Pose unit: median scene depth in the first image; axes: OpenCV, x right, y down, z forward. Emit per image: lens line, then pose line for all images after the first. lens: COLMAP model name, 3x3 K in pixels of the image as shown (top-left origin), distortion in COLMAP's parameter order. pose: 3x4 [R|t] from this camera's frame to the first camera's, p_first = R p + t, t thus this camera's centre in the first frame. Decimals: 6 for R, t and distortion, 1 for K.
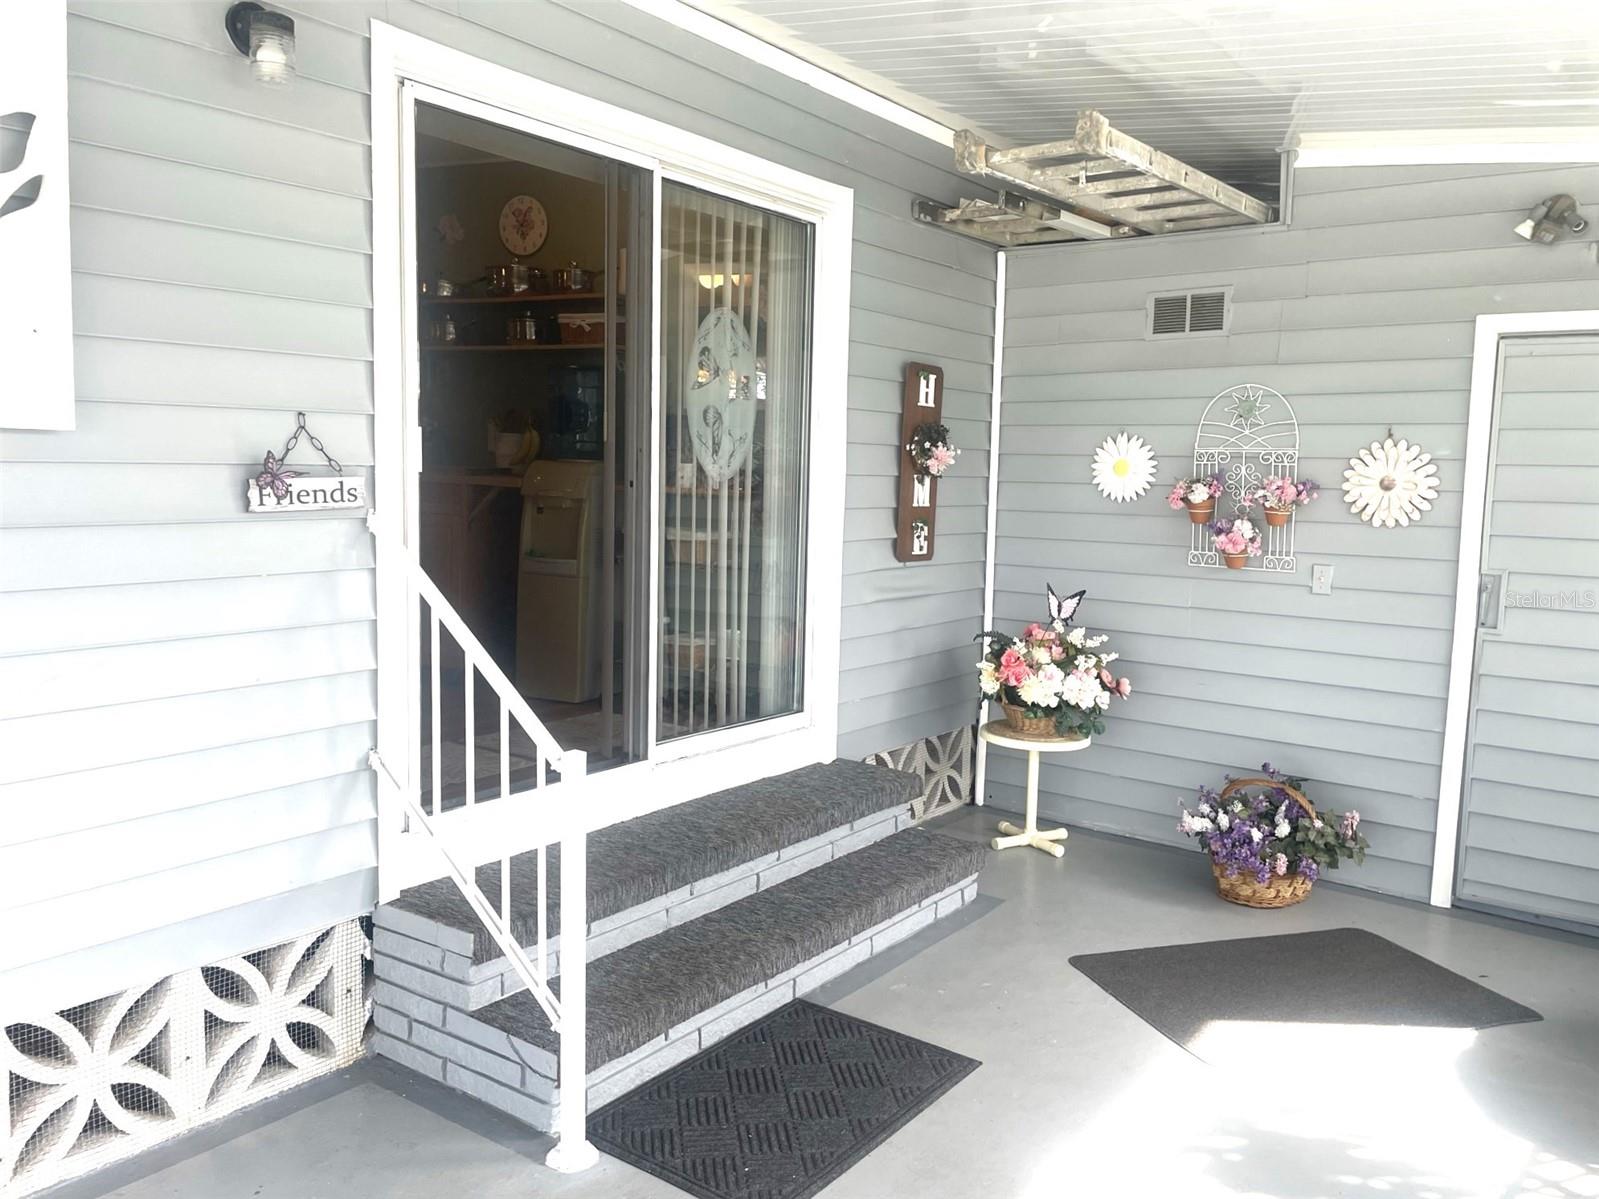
lens RADIAL K [[1152.9, 0, 799.5], [0, 1152.9, 599.5], [0, 0, 1]] dist [-0.006462, -0.005774]
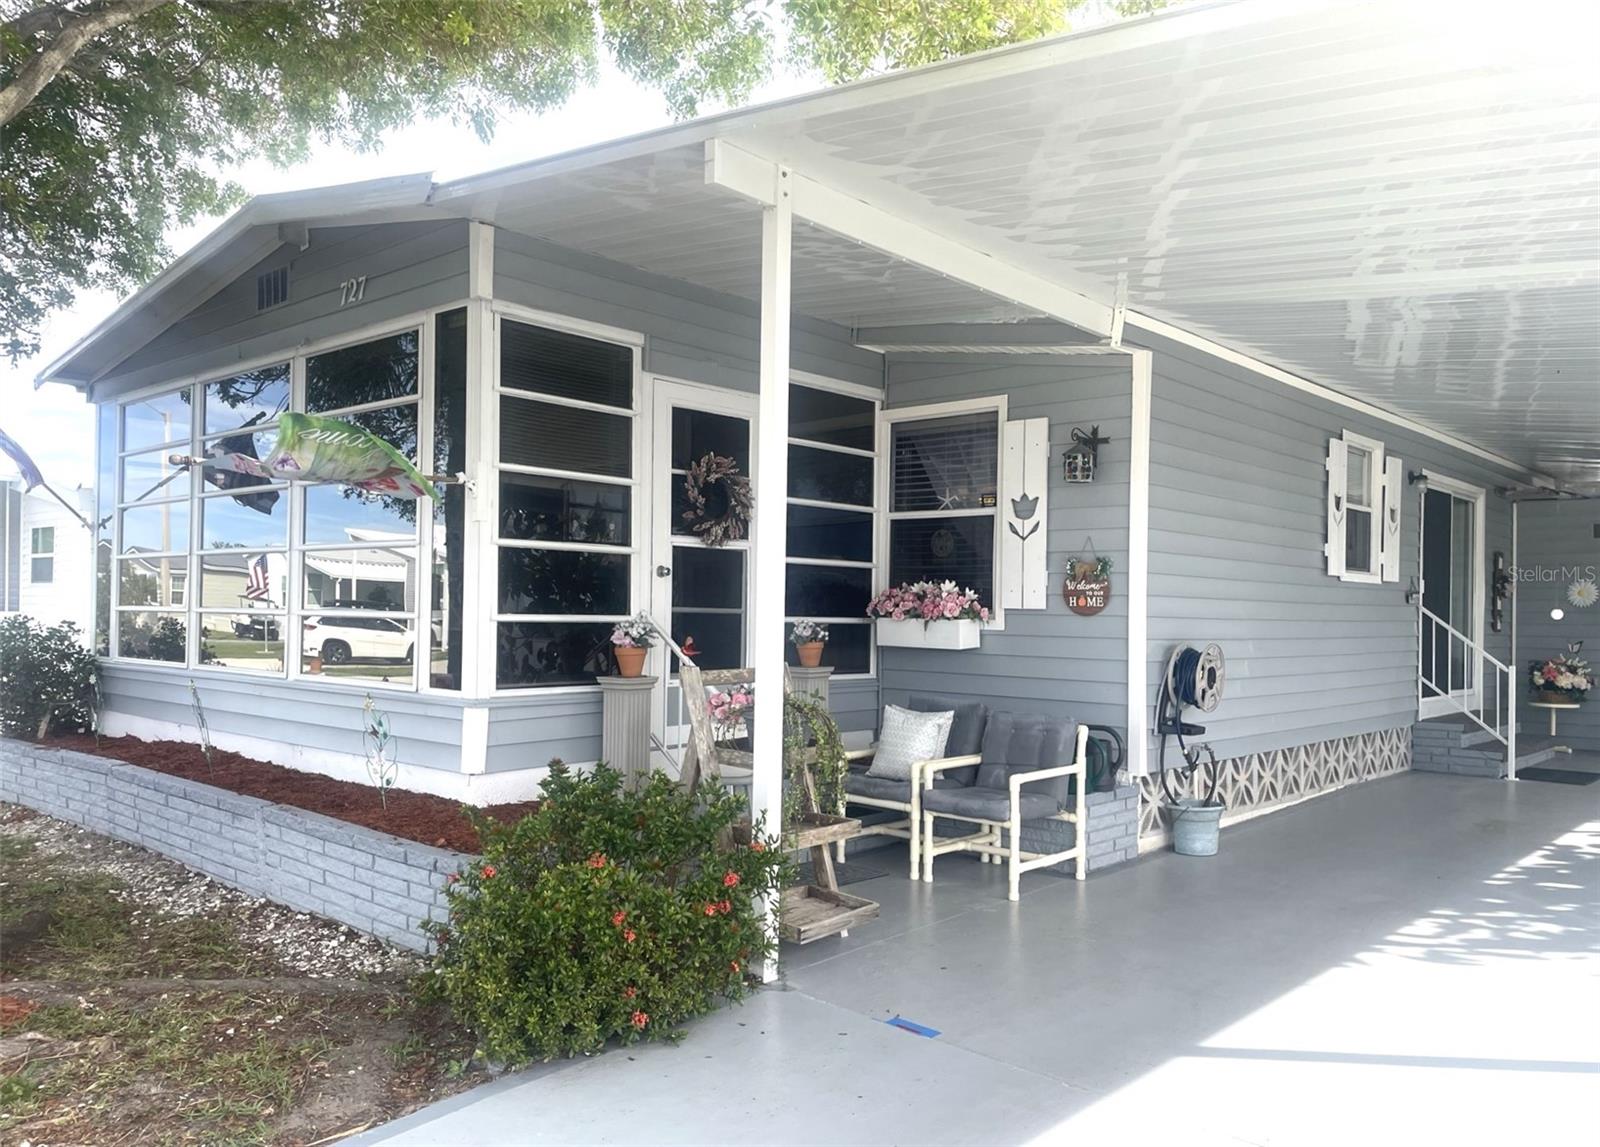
lens RADIAL K [[1125.7, 0, 839.5], [0, 1125.7, 615.6], [0, 0, 1]] dist [0.083025, -0.115634]
pose [[0.996006, -0.009599, -0.088774, -1.145338], [-0.000685, 0.993354, -0.115101, 0.225066], [0.089289, 0.114702, 0.989379, -1.617147]]
